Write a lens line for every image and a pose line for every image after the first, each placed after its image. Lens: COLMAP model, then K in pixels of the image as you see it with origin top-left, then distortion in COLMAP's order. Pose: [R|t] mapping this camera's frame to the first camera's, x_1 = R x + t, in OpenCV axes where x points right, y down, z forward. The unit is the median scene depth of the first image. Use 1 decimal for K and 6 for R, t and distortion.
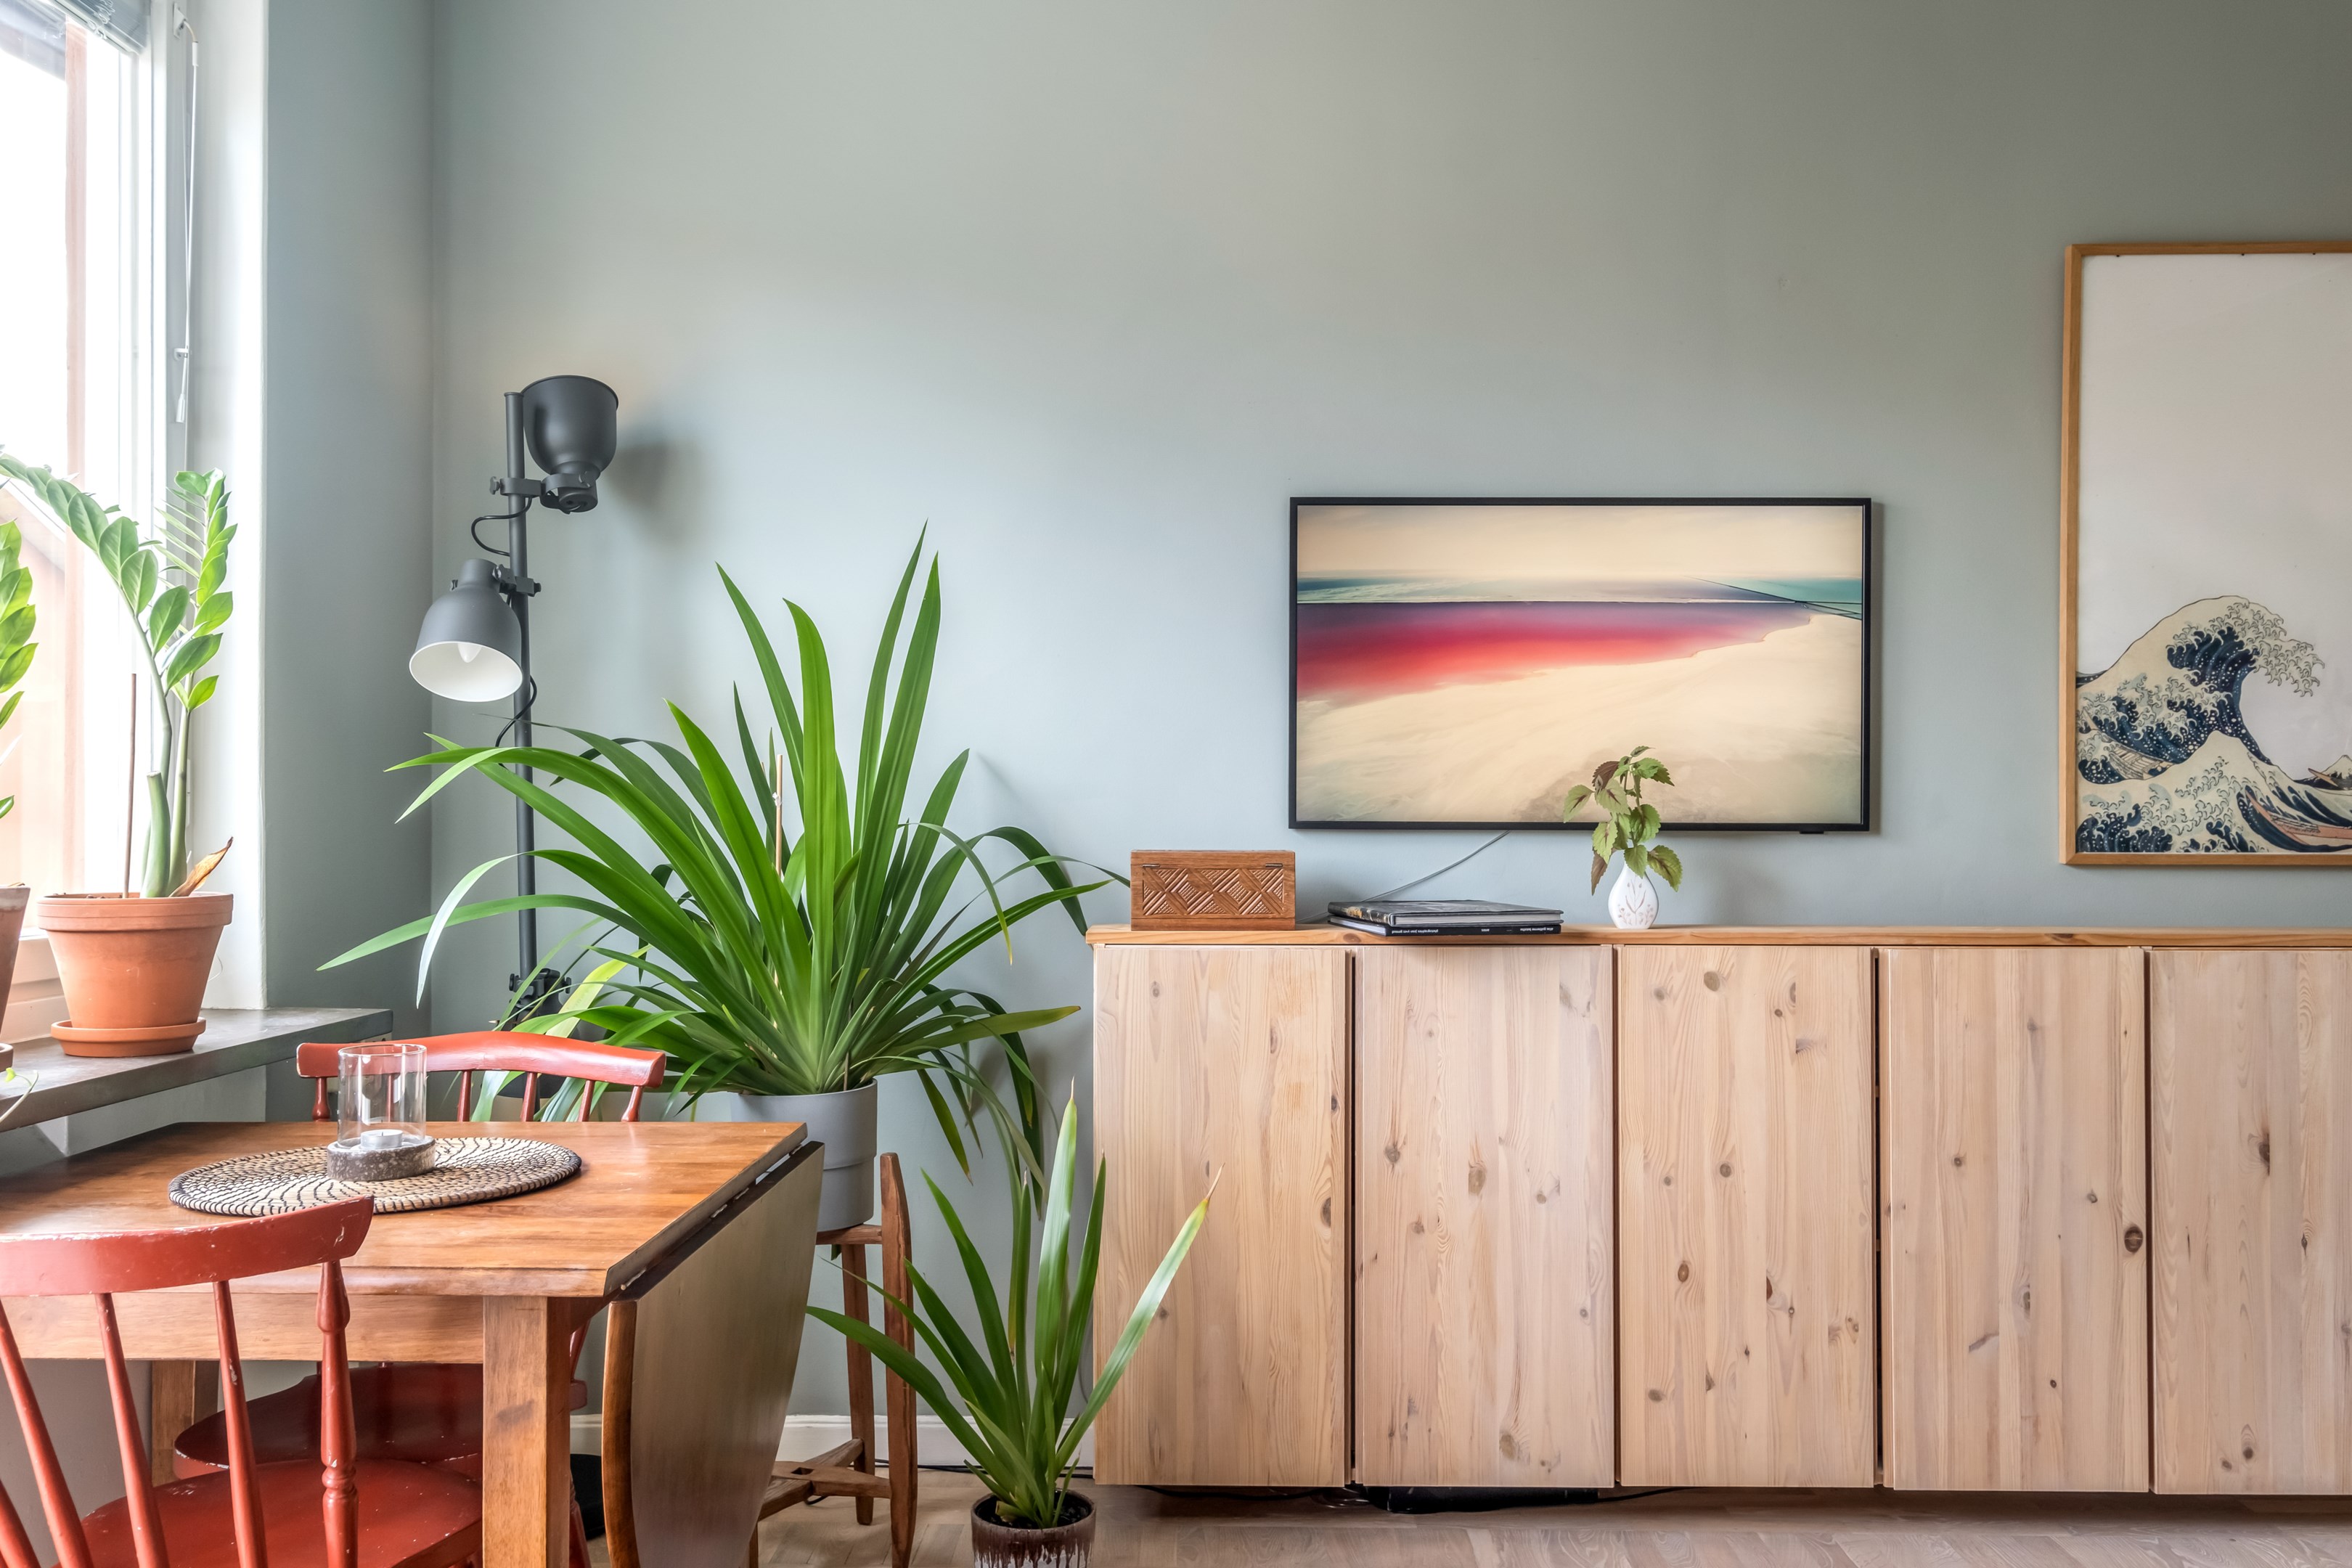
lens RADIAL K [[1959.2, 0, 1169.2], [0, 1959.2, 795.0], [0, 0, 1]] dist [0.001055, 0.035571]
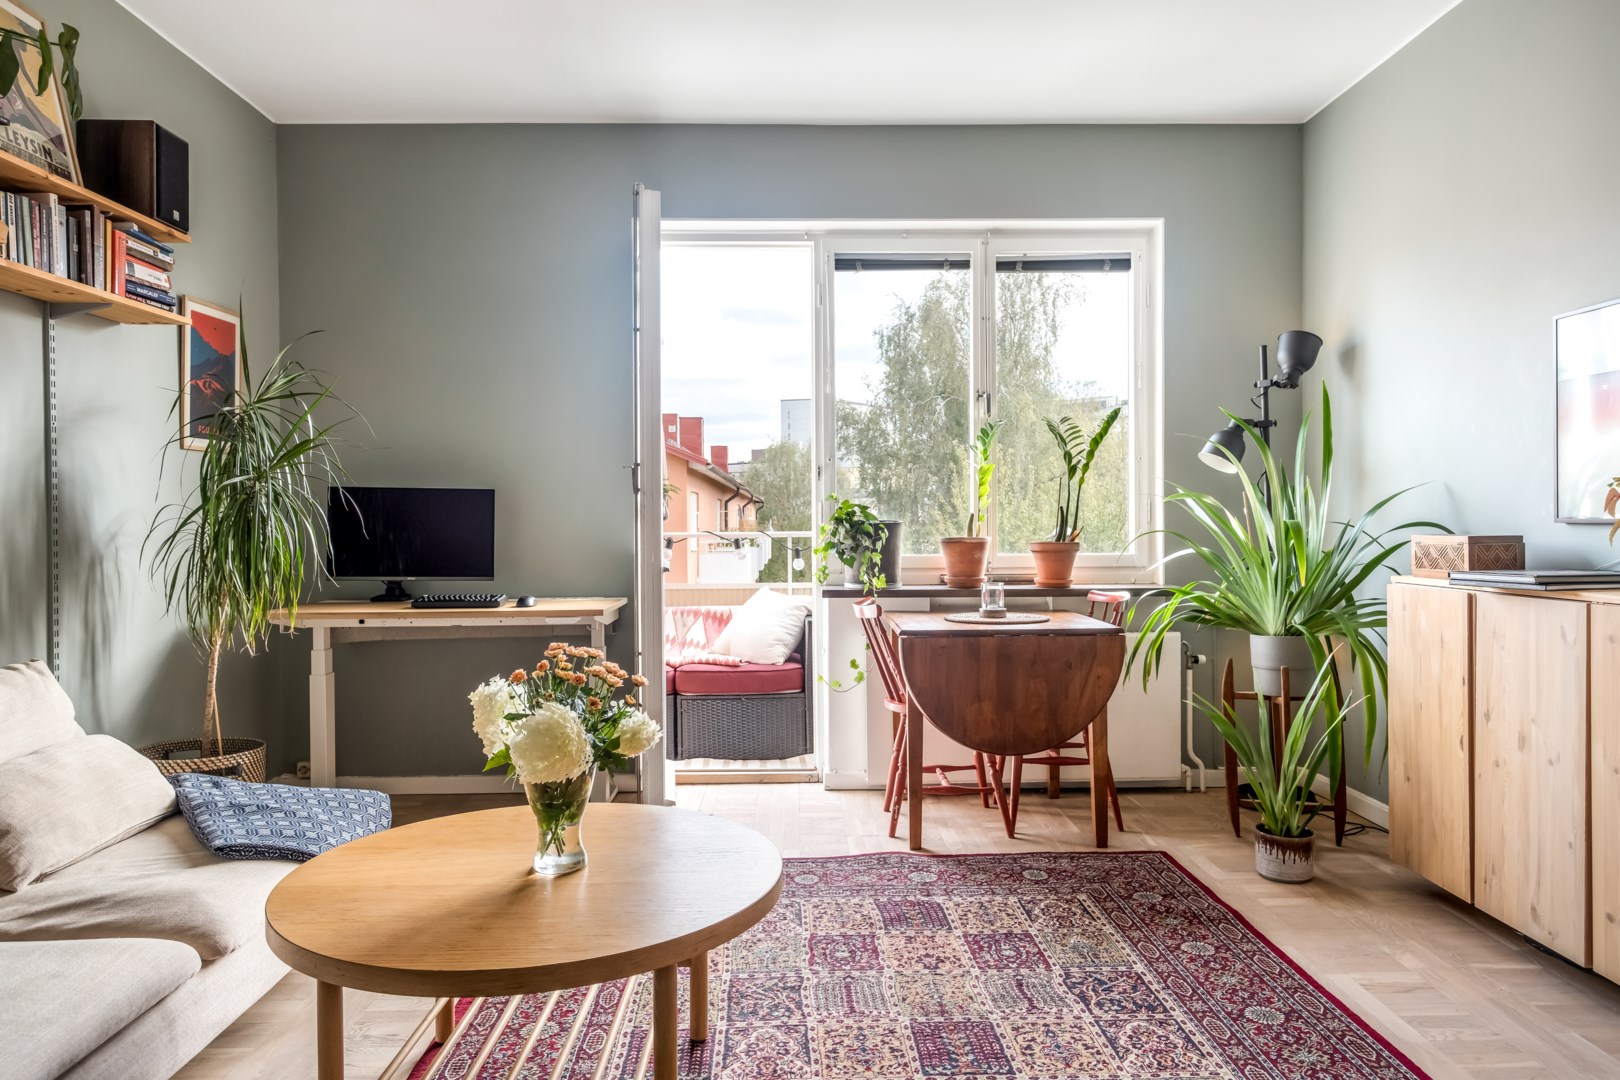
lens RADIAL K [[1067.6, 0, 801.0], [0, 1067.6, 533.0], [0, 0, 1]] dist [0.005335, 0.006640]
pose [[0.022968, 0.011002, -0.999676, 1.003059], [0.017163, 0.999788, 0.011397, 0.005295], [0.999589, -0.017420, 0.022774, 0.389262]]
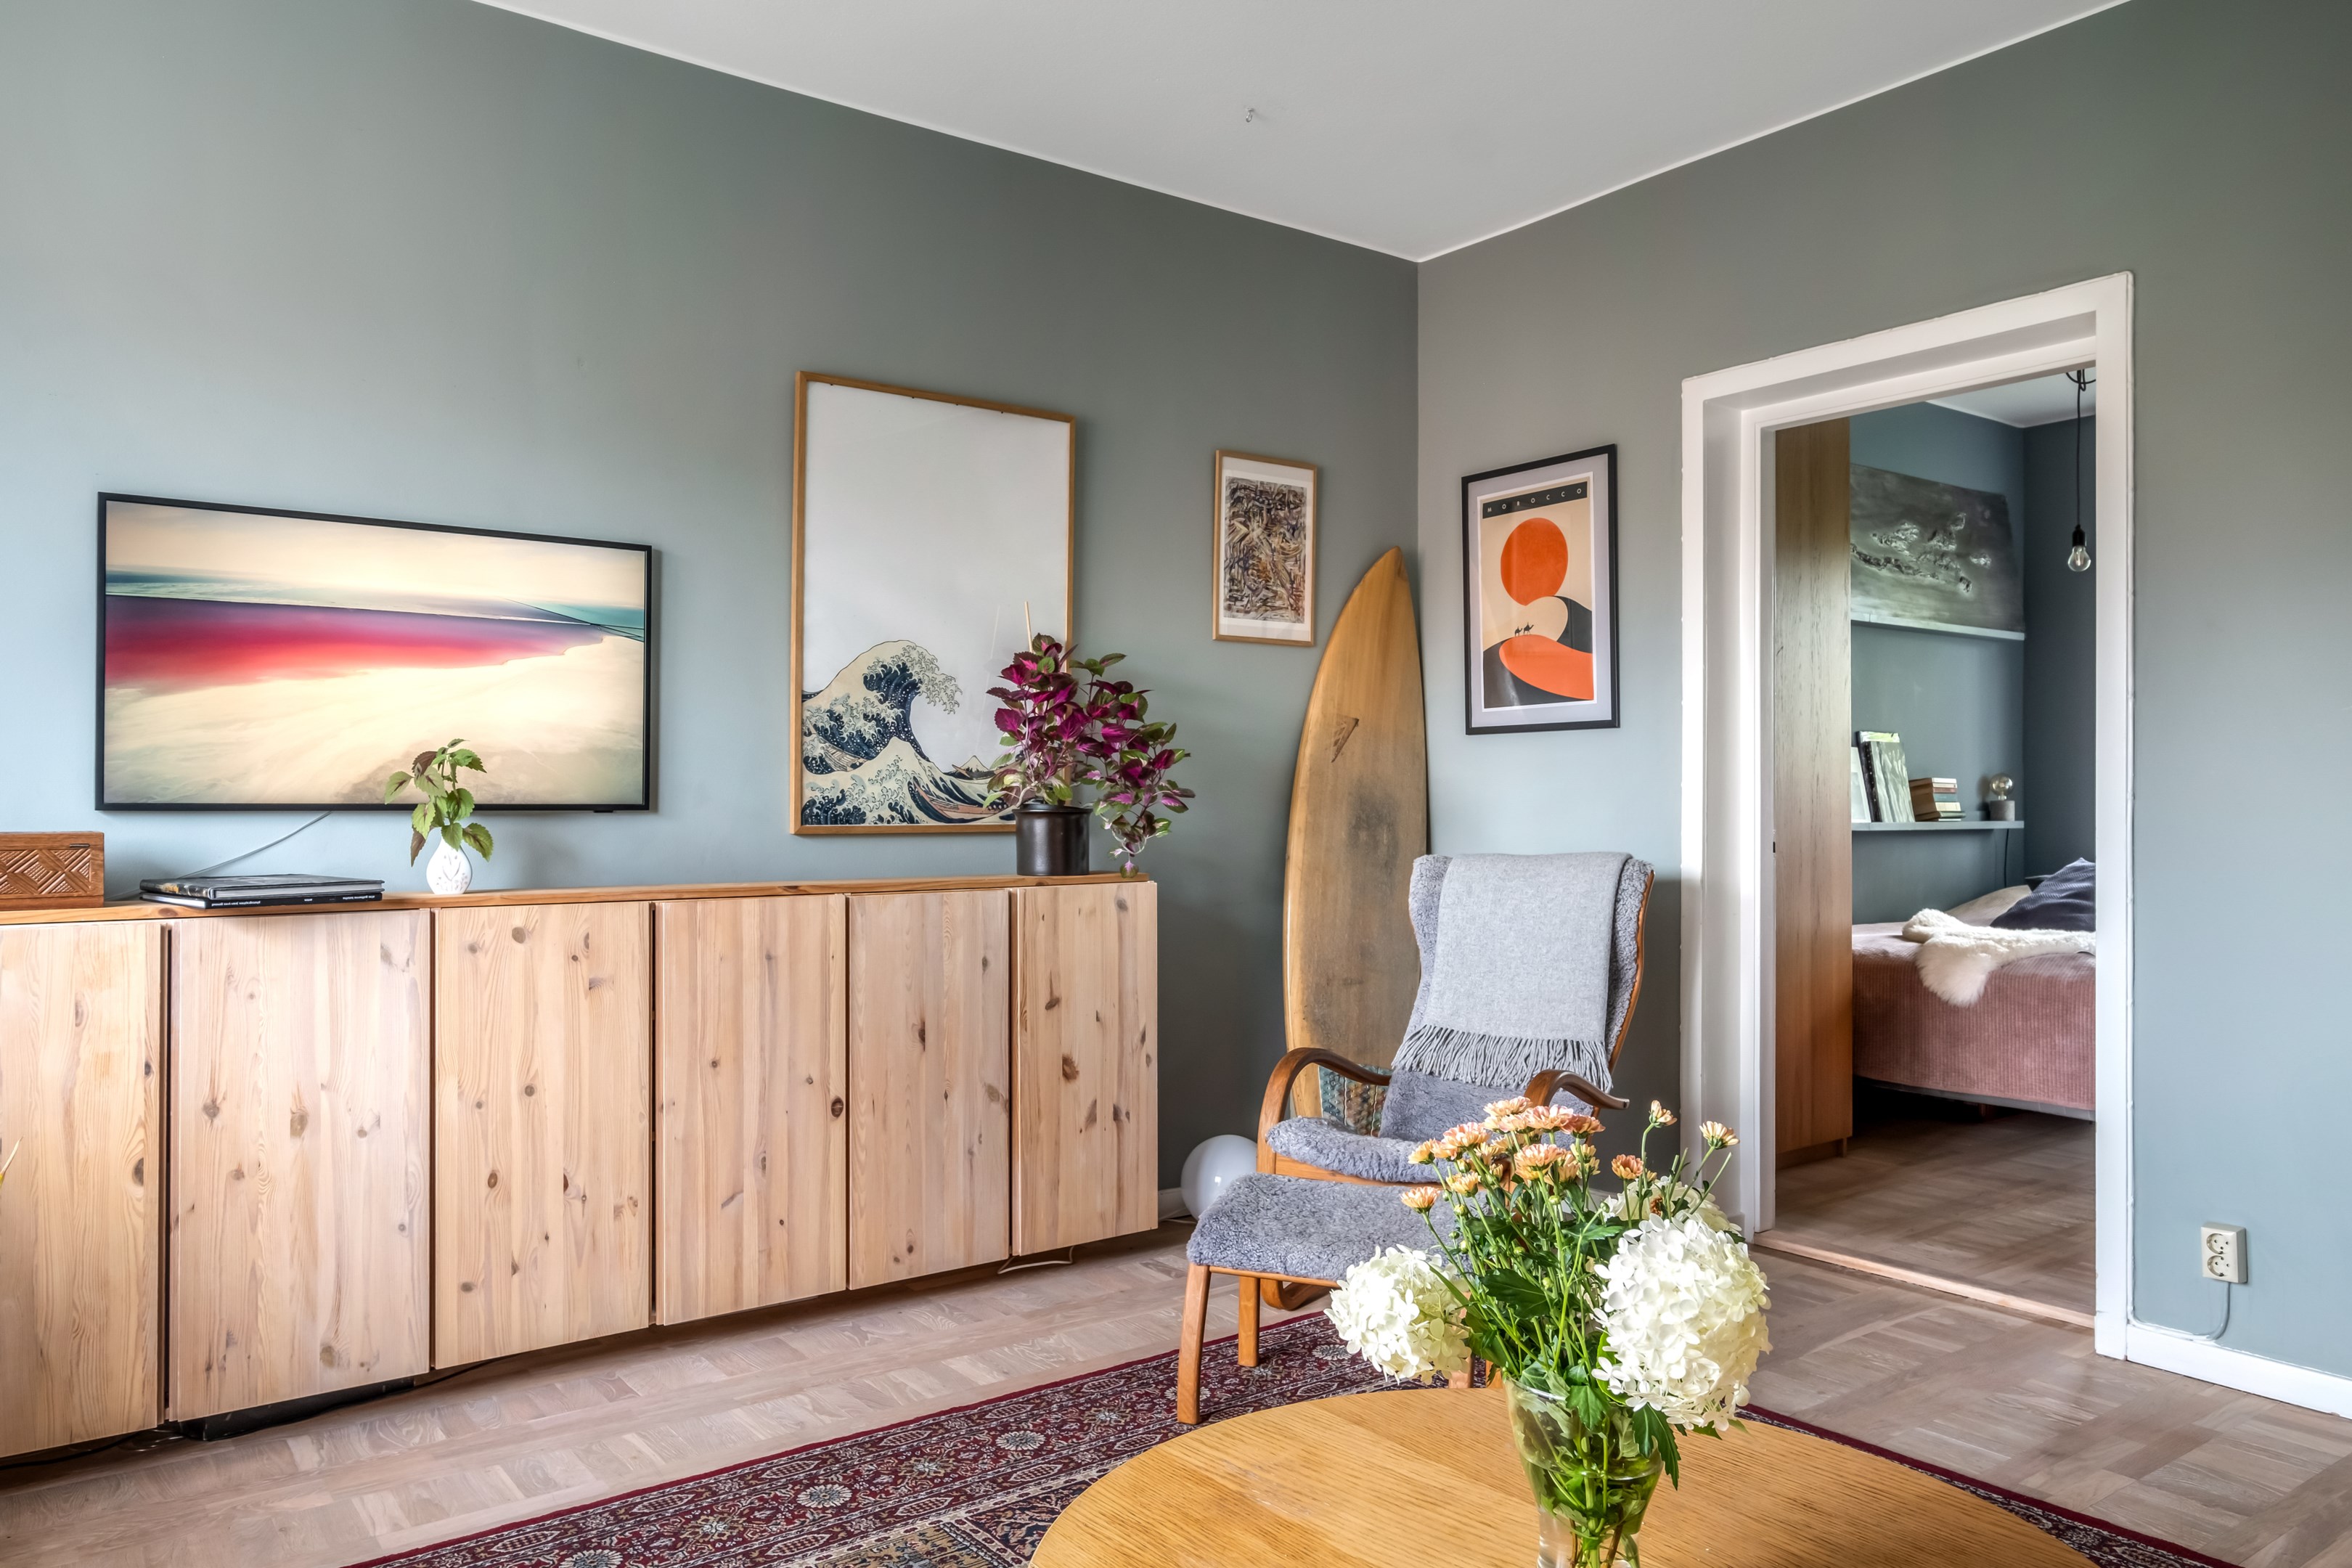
lens RADIAL K [[1624.2, 0, 1180.7], [0, 1624.2, 791.0], [0, 0, 1]] dist [-0.000913, 0.006466]
pose [[0.791078, 0.002469, 0.611711, -0.012093], [-0.006334, 0.999971, 0.004155, -0.000413], [-0.611683, -0.007162, 0.791071, -0.037814]]
